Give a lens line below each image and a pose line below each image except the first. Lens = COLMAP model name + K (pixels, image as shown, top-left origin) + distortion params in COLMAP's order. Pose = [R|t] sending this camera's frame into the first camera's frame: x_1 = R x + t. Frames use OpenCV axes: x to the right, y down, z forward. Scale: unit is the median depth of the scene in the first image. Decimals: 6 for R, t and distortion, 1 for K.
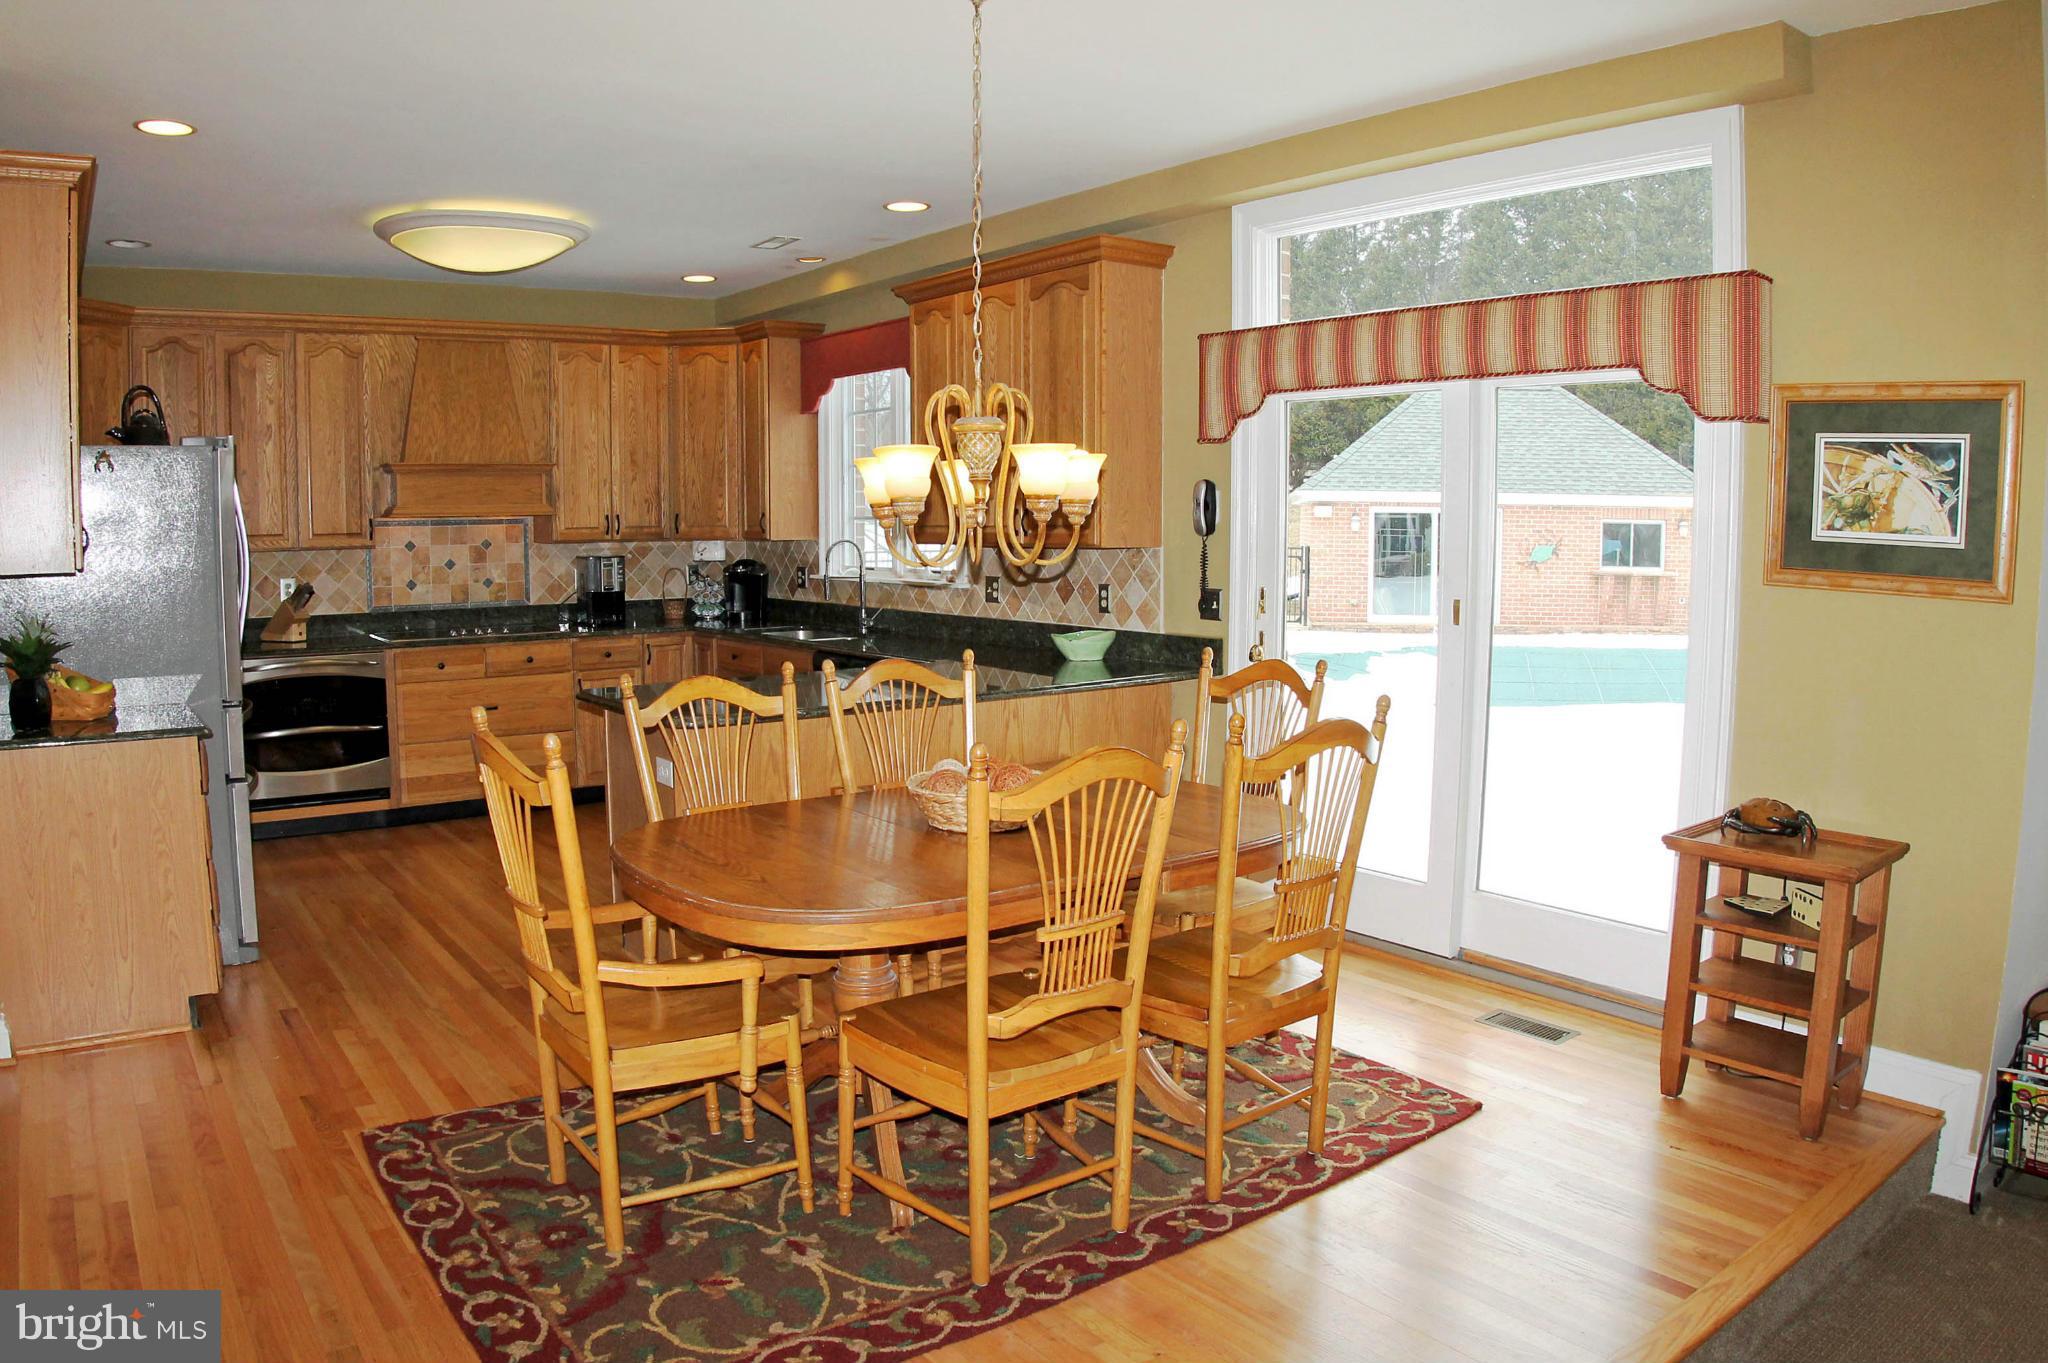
lens RADIAL K [[1433.9, 0, 1020.7], [0, 1433.9, 666.3], [0, 0, 1]] dist [-0.187284, 0.037110]
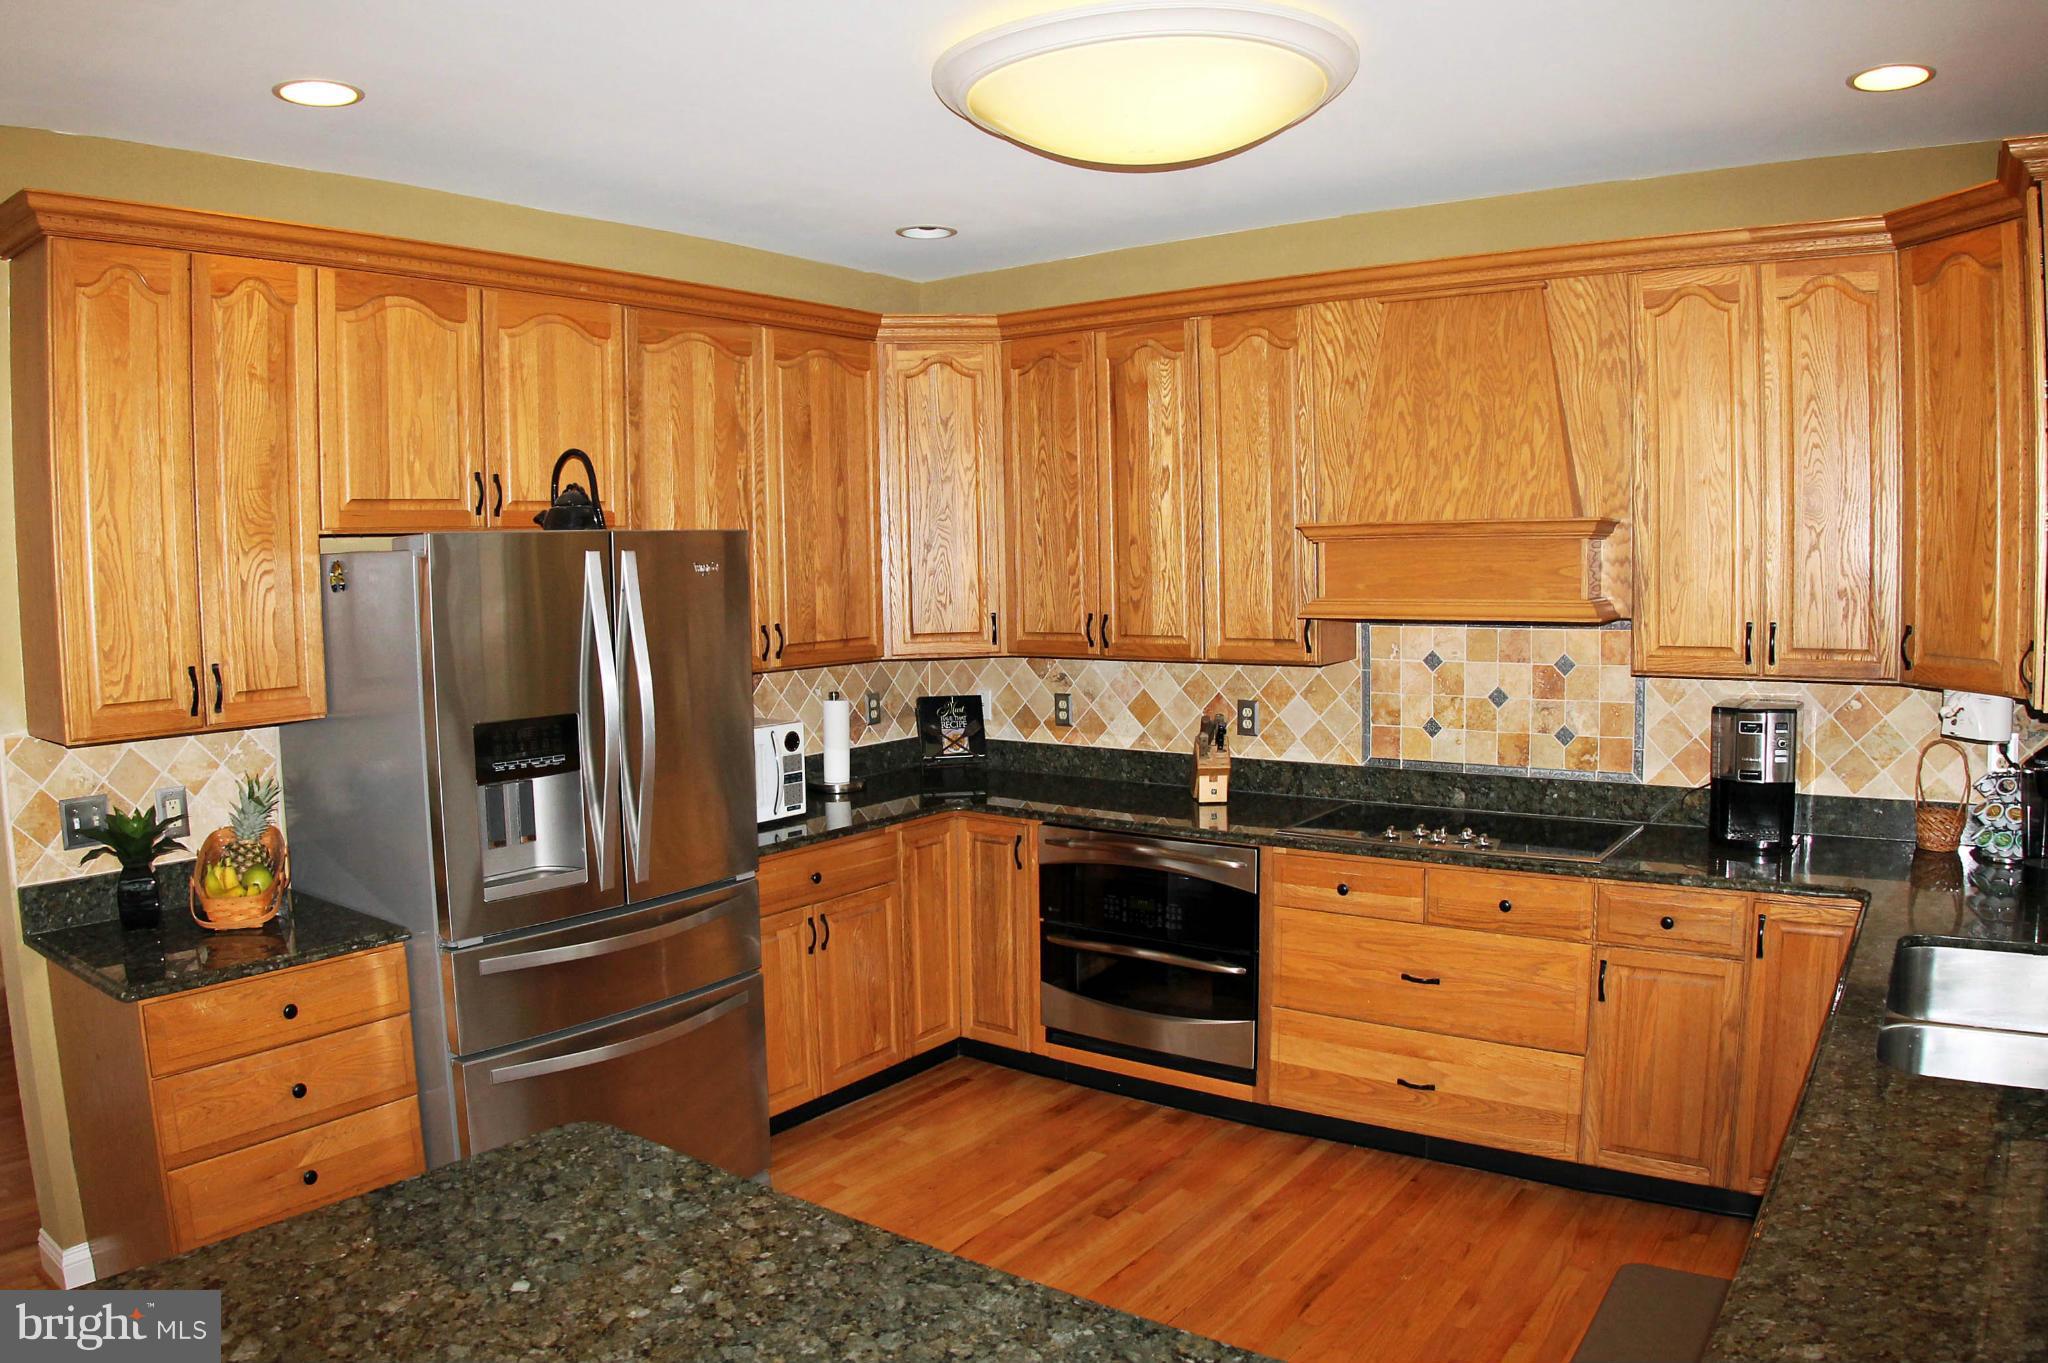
lens RADIAL K [[1433.9, 0, 1025.5], [0, 1433.9, 688.1], [0, 0, 1]] dist [-0.187284, 0.037110]
pose [[0.308708, 0.080220, -0.947768, 0.072602], [-0.079312, 0.995138, 0.058396, -0.099580], [0.947844, 0.057141, 0.313570, 0.670121]]
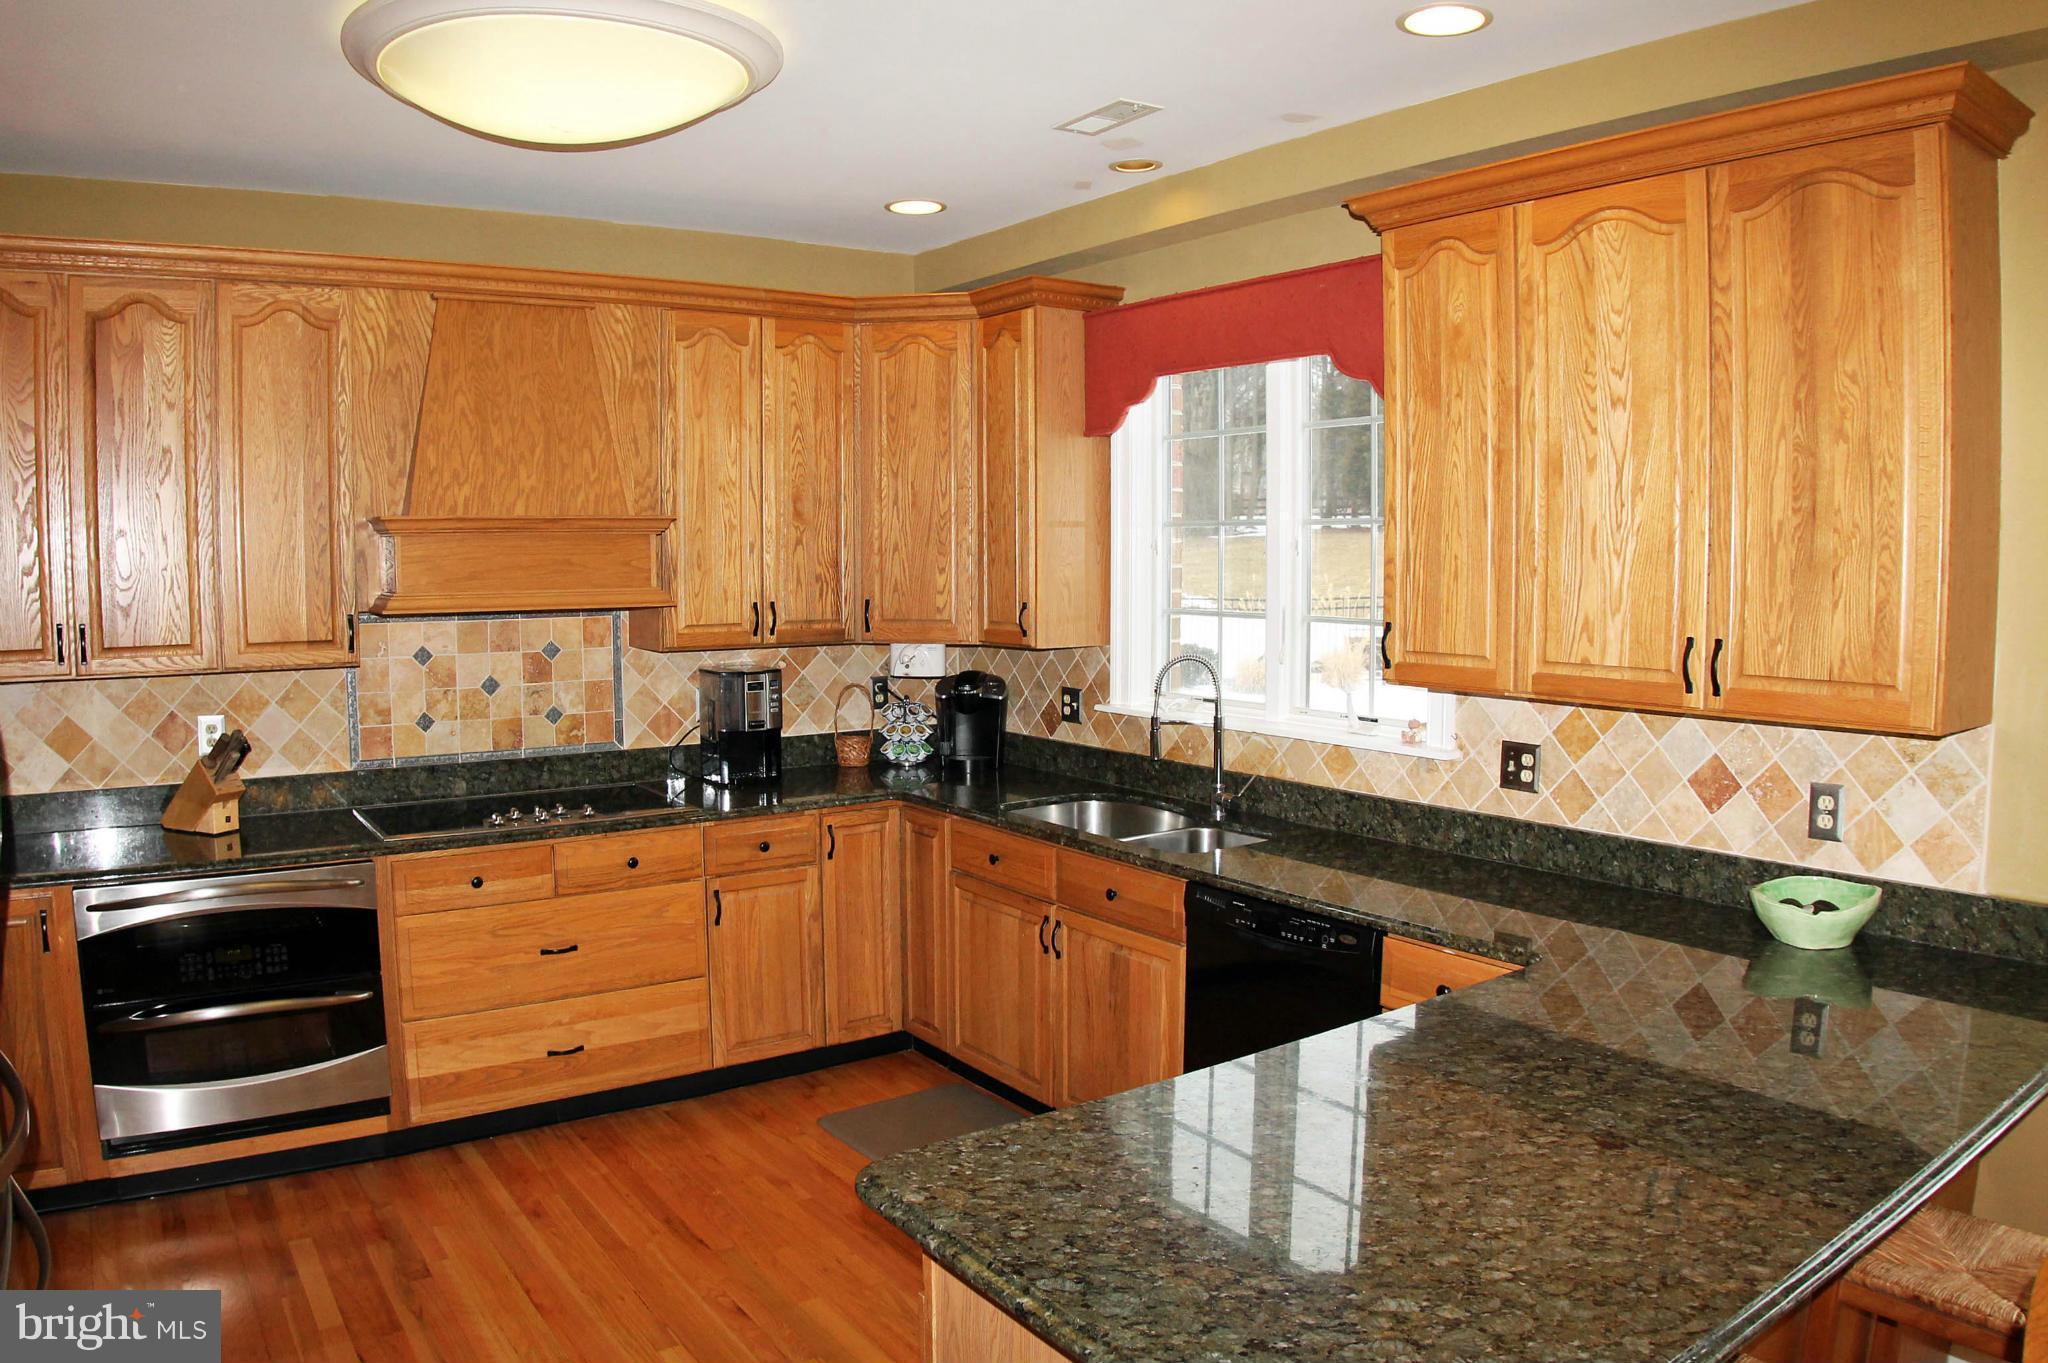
lens RADIAL K [[1433.9, 0, 1022.0], [0, 1433.9, 677.5], [0, 0, 1]] dist [-0.187284, 0.037110]
pose [[0.999740, 0.003638, -0.022515, -0.179074], [-0.003984, 0.999875, -0.015332, -0.071902], [0.022457, 0.015418, 0.999629, 0.429680]]
